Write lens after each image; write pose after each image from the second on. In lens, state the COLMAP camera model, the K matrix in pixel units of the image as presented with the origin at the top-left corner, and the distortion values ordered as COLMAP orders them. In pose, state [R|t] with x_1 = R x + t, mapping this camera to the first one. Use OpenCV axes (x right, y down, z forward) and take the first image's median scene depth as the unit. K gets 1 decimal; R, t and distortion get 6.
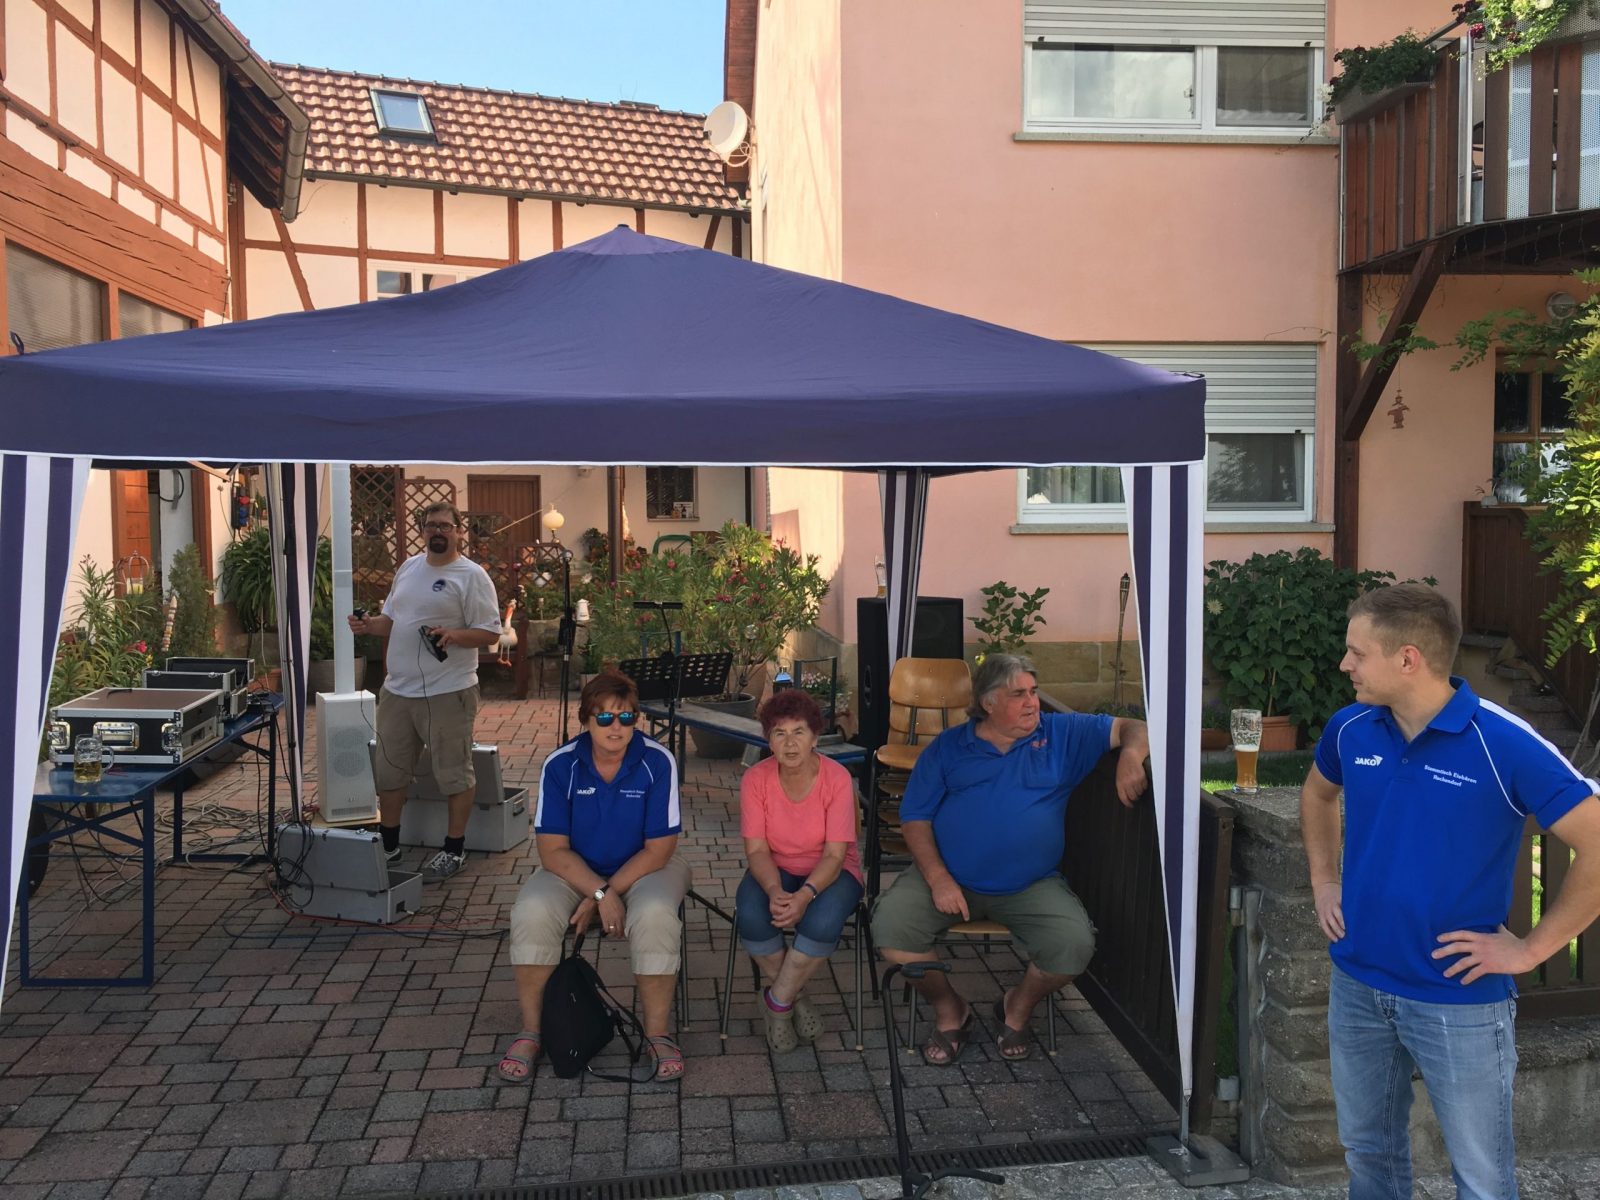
lens RADIAL K [[1347.6, 0, 799.9], [0, 1347.6, 589.0], [0, 0, 1]] dist [0.069796, -0.113051]
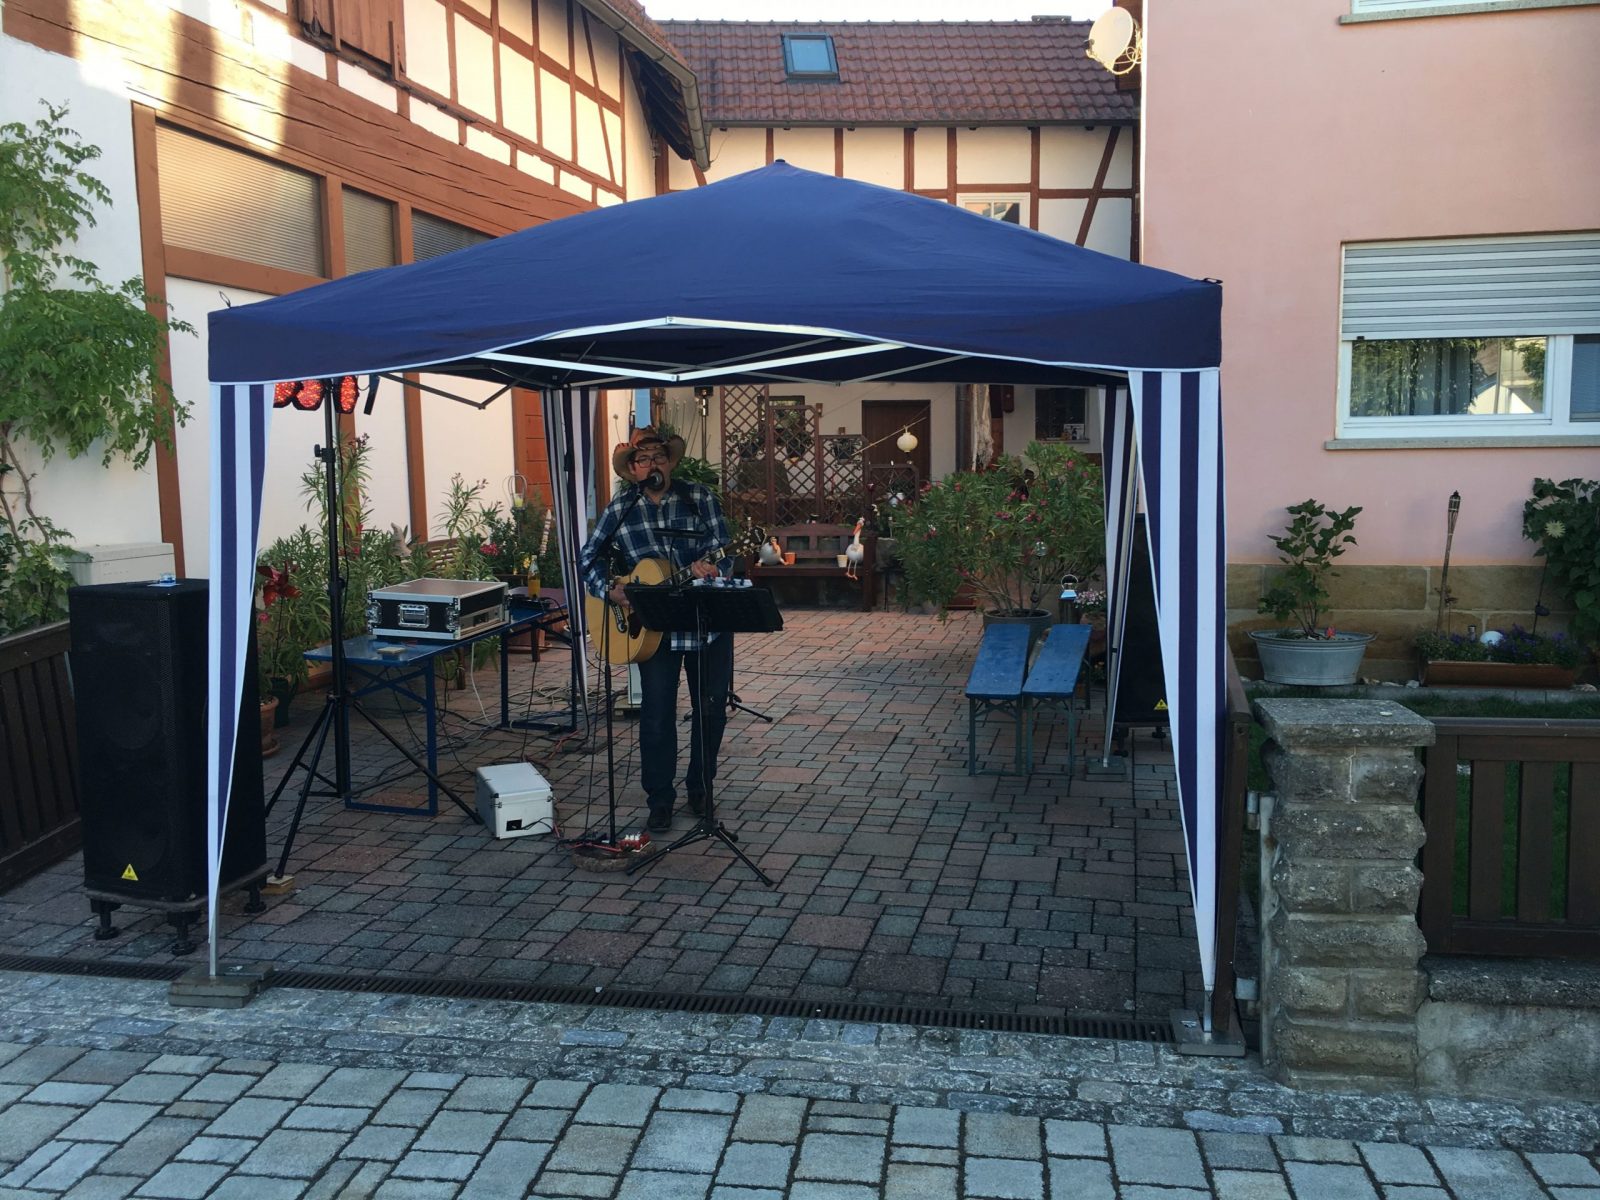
lens RADIAL K [[1348.0, 0, 800.0], [0, 1348.0, 600.0], [0, 0, 1]] dist [0.051915, -0.099457]
pose [[0.939268, 0.029975, -0.341874, 0.142141], [-0.008662, 0.997932, 0.063699, 0.007084], [0.343076, -0.056869, 0.937584, -0.018749]]
